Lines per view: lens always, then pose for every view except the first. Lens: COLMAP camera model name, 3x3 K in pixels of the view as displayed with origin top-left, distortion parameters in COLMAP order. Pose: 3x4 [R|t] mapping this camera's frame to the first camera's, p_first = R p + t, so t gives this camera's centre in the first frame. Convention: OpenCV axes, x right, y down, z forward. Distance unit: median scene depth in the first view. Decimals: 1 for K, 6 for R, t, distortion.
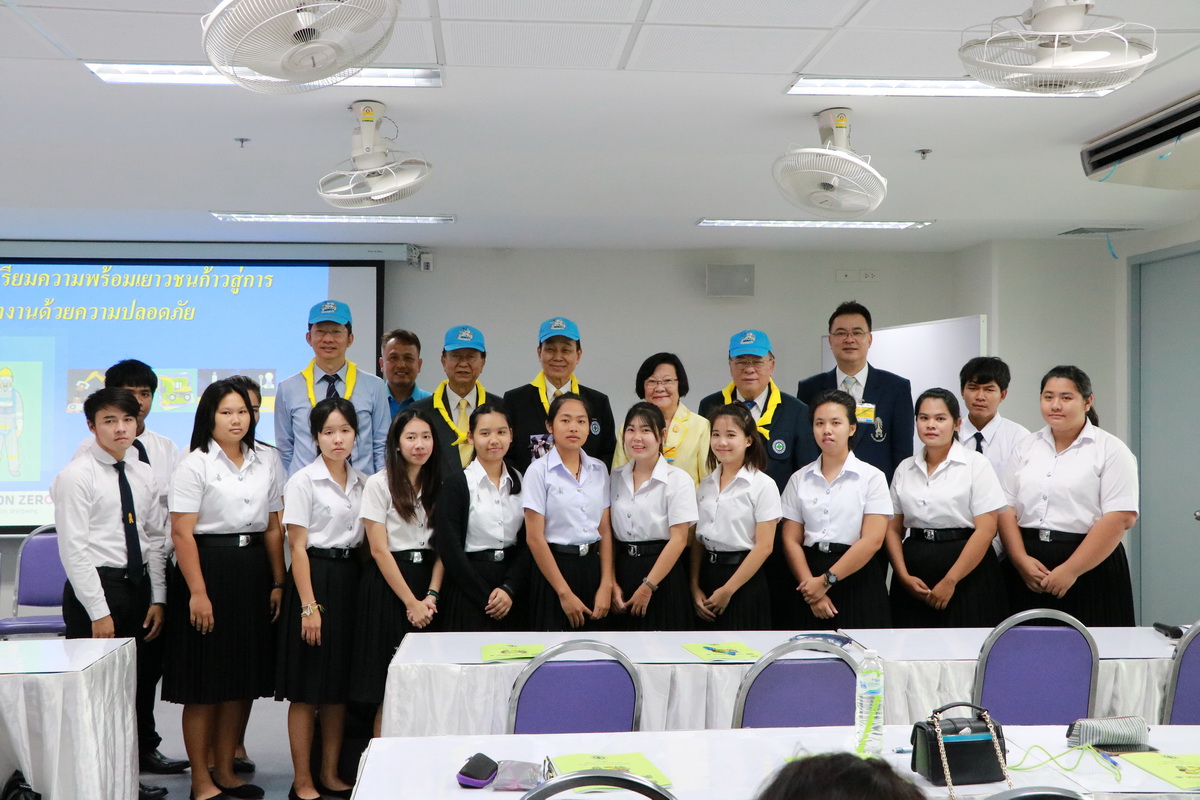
lens RADIAL K [[1375.2, 0, 600.0], [0, 1375.2, 400.0], [0, 0, 1]] dist [-0.053559, 0.280171]
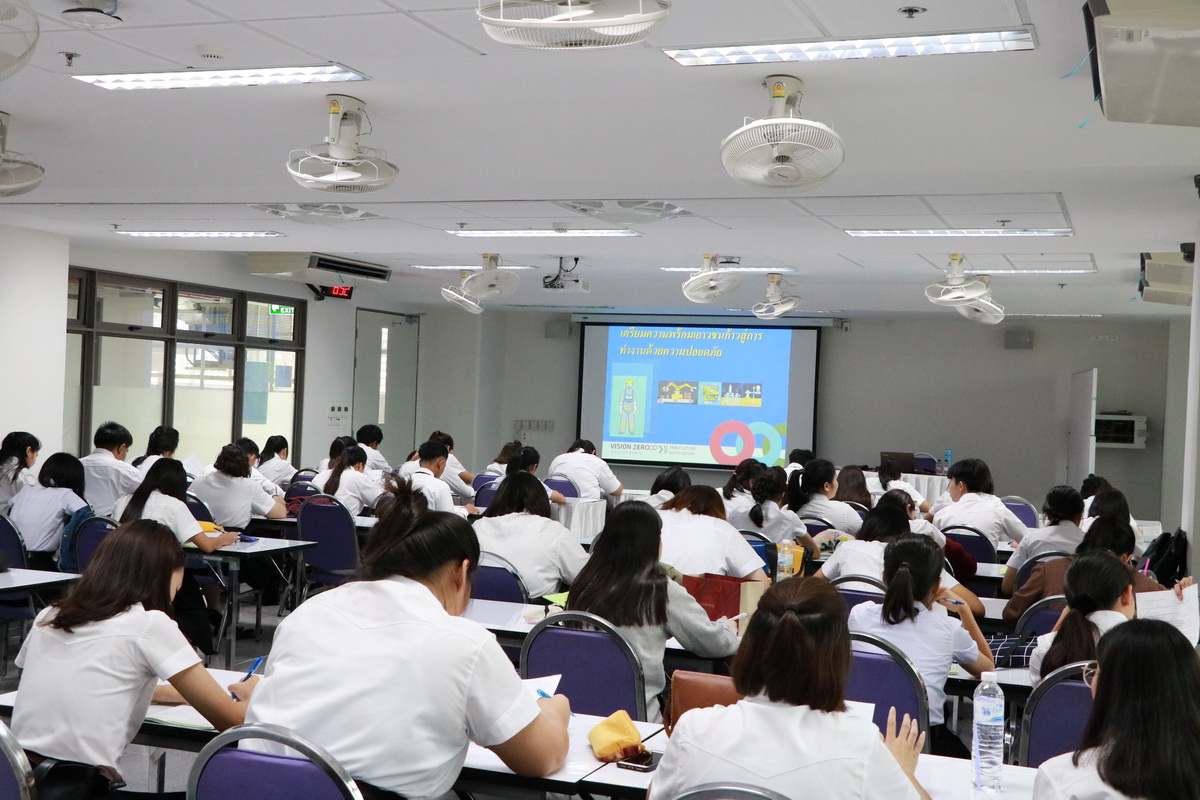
lens RADIAL K [[1480.2, 0, 600.0], [0, 1480.2, 400.0], [0, 0, 1]] dist [0.010830, 0.003101]
pose [[0.907303, 0.035180, -0.419003, 0.411760], [-0.037086, 0.999306, 0.003598, 0.000336], [0.418839, 0.012274, 0.907977, -0.927190]]
